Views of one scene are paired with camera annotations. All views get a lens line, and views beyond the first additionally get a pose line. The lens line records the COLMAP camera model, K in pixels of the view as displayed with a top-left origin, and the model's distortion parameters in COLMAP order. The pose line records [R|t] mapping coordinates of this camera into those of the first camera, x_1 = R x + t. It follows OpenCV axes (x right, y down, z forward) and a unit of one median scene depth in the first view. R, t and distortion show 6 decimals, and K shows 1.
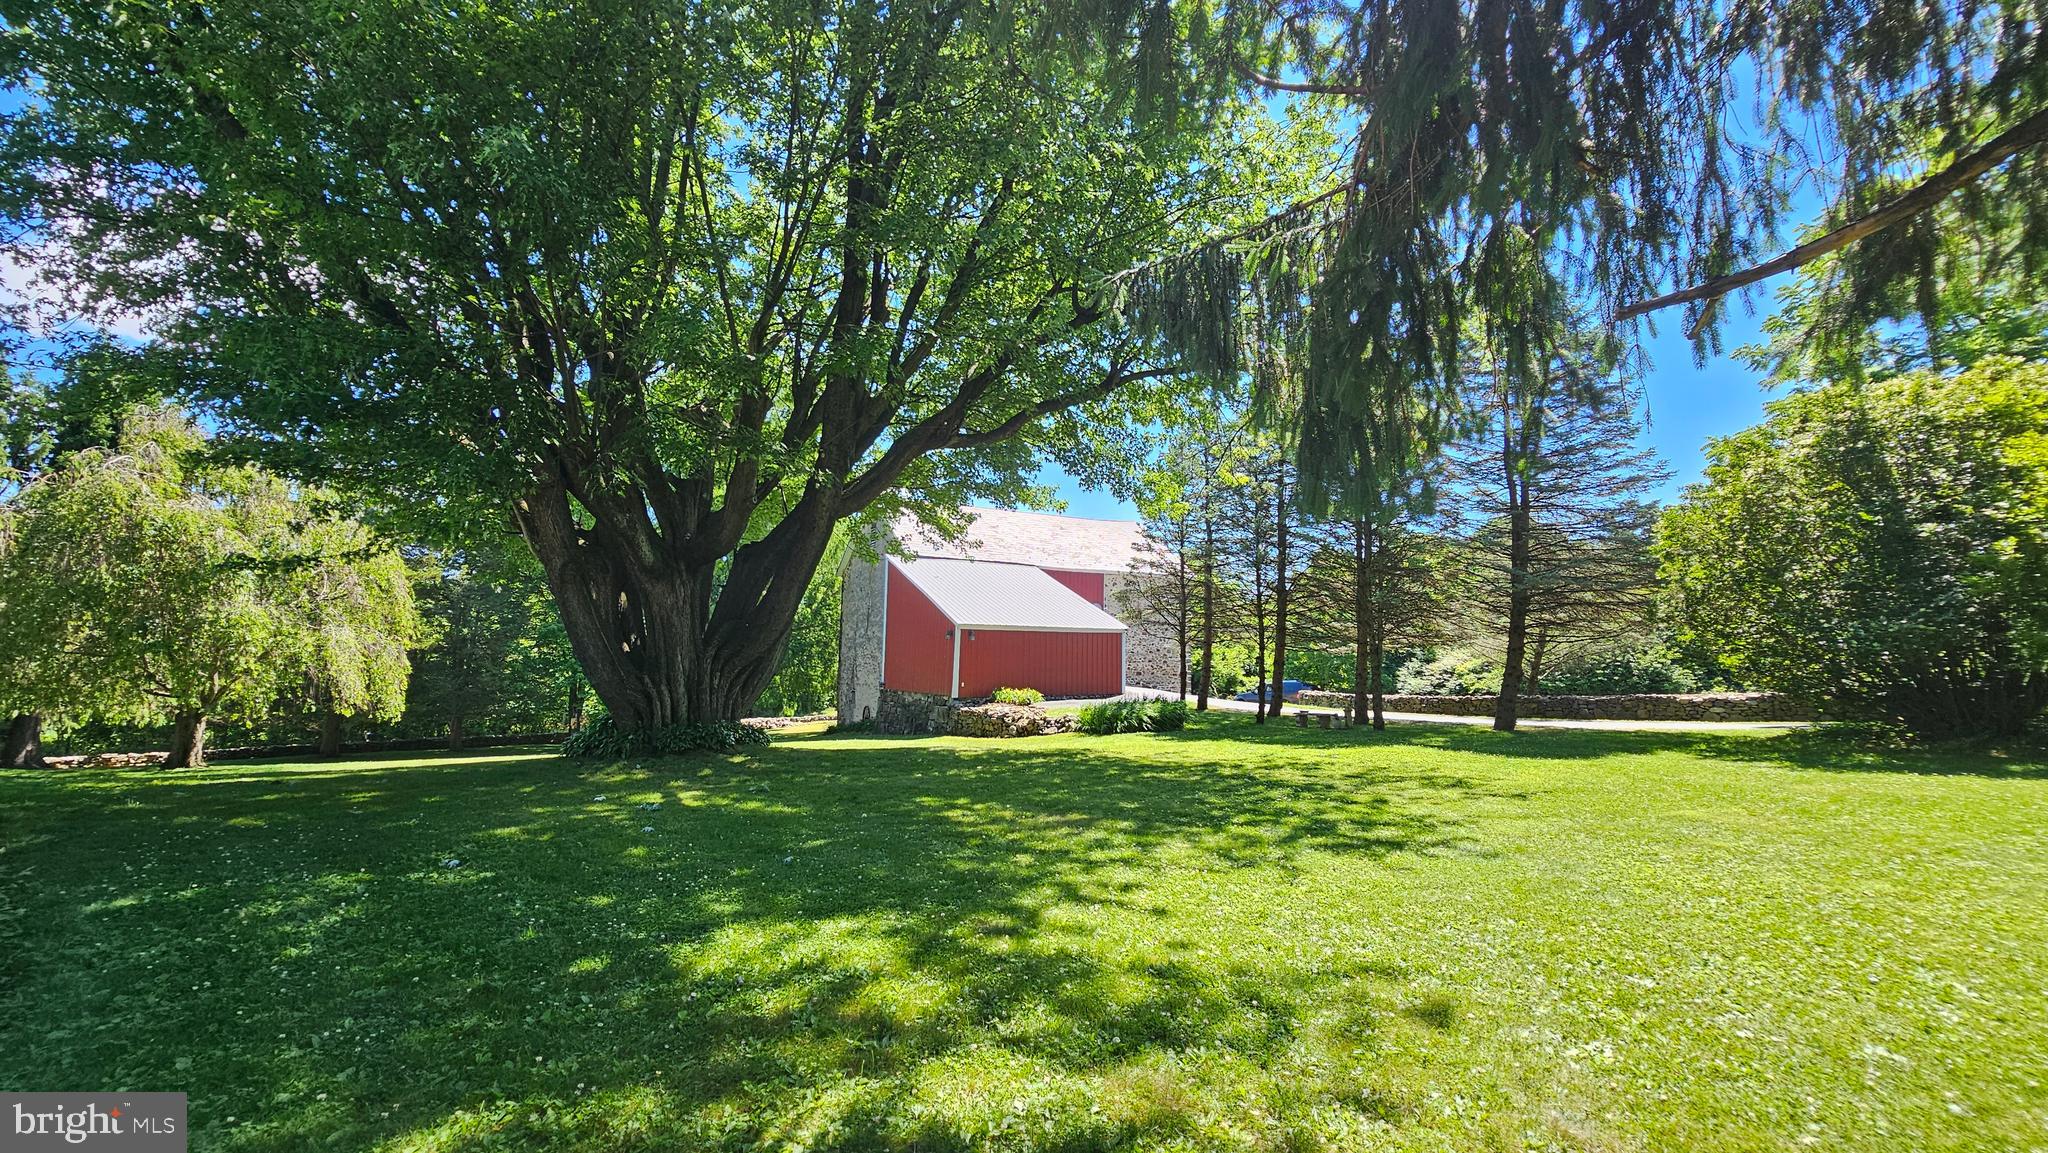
lens RADIAL K [[829.4, 0, 1025.1], [0, 829.4, 581.1], [0, 0, 1]] dist [-0.004278, 0.000724]
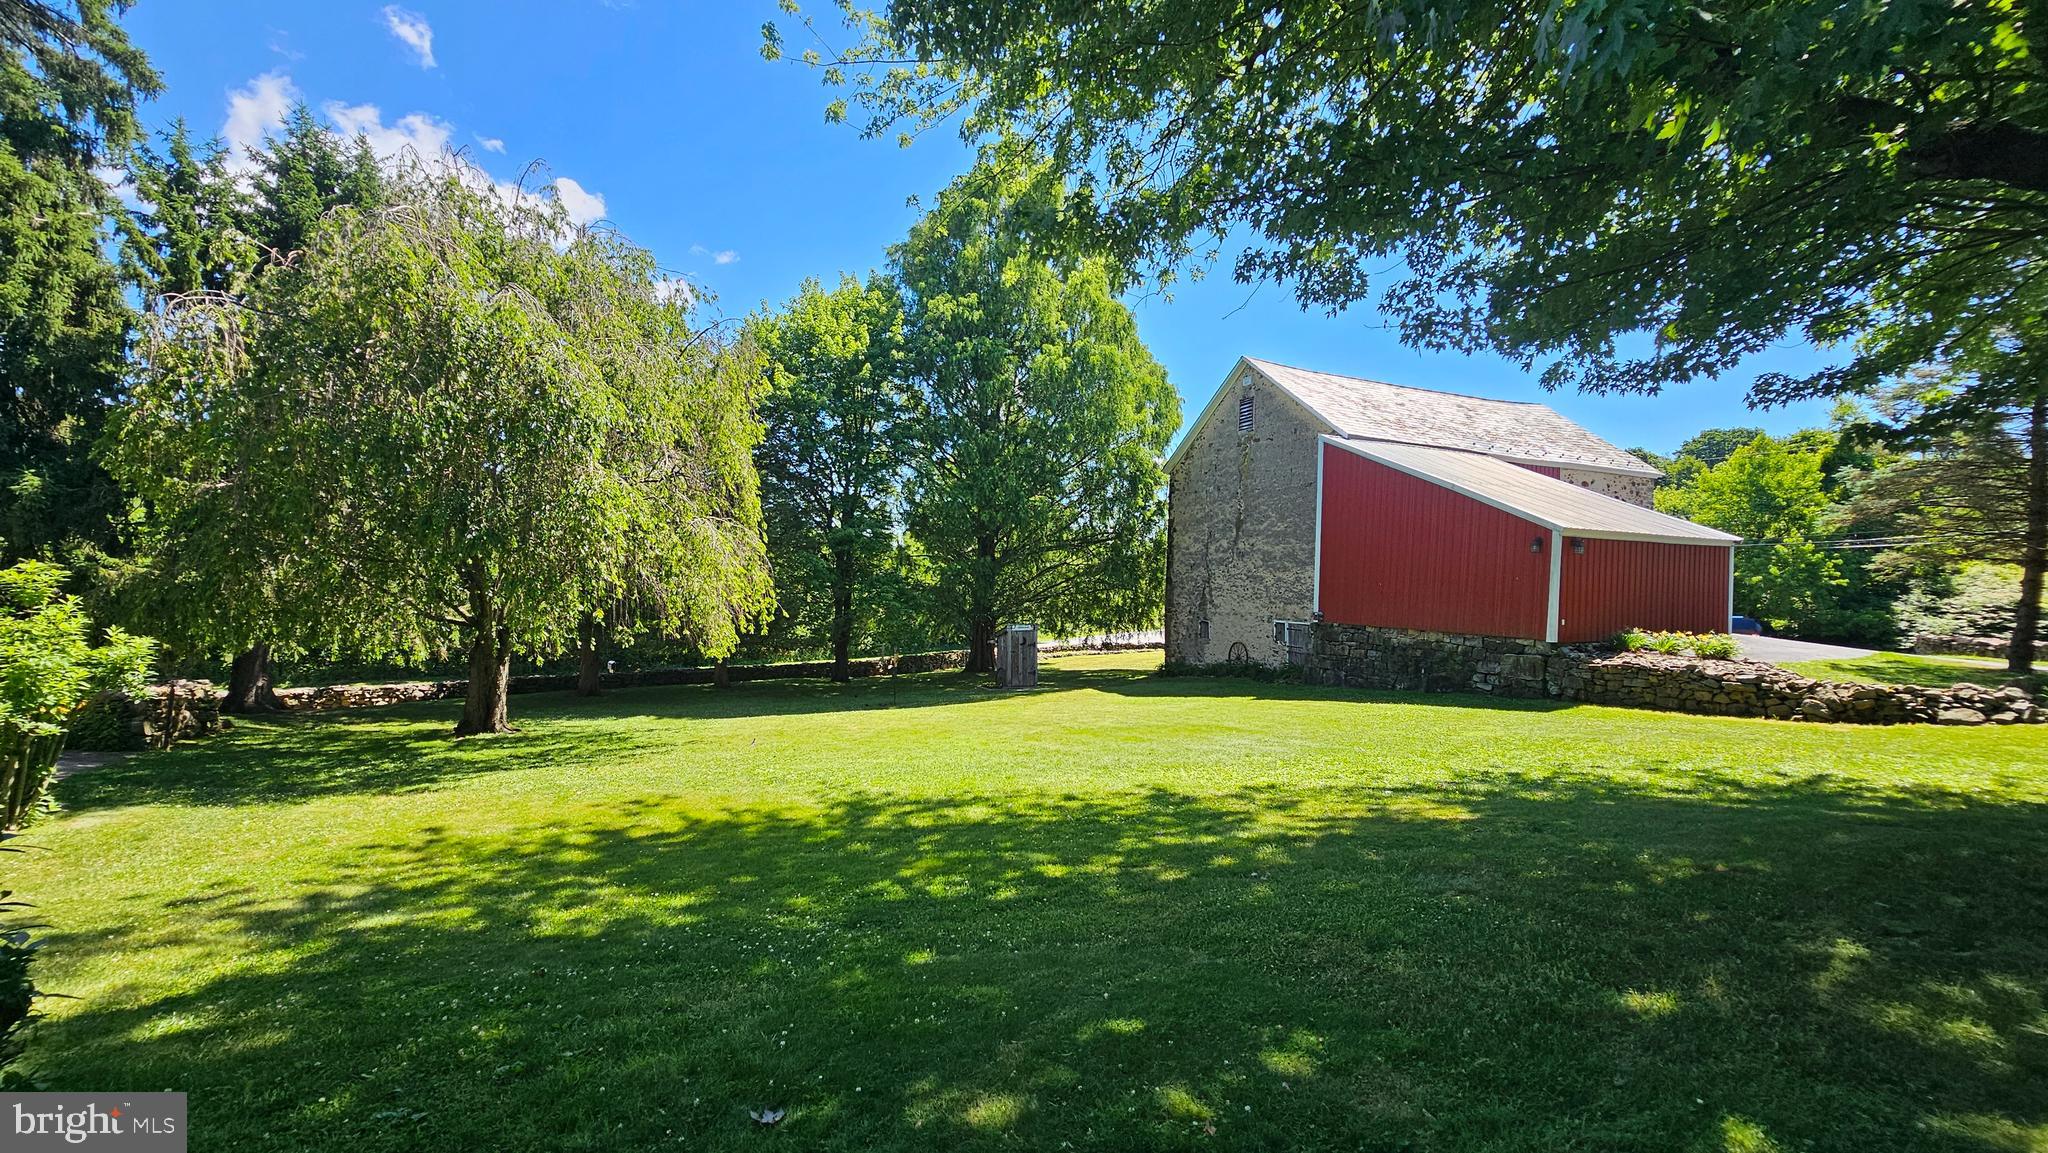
lens RADIAL K [[829.4, 0, 1022.6], [0, 829.4, 578.5], [0, 0, 1]] dist [-0.004278, 0.000724]
pose [[0.994641, 0.011806, -0.102715, -0.379906], [-0.002722, 0.996105, 0.088133, 0.031605], [0.103355, -0.087381, 0.990799, 0.287005]]
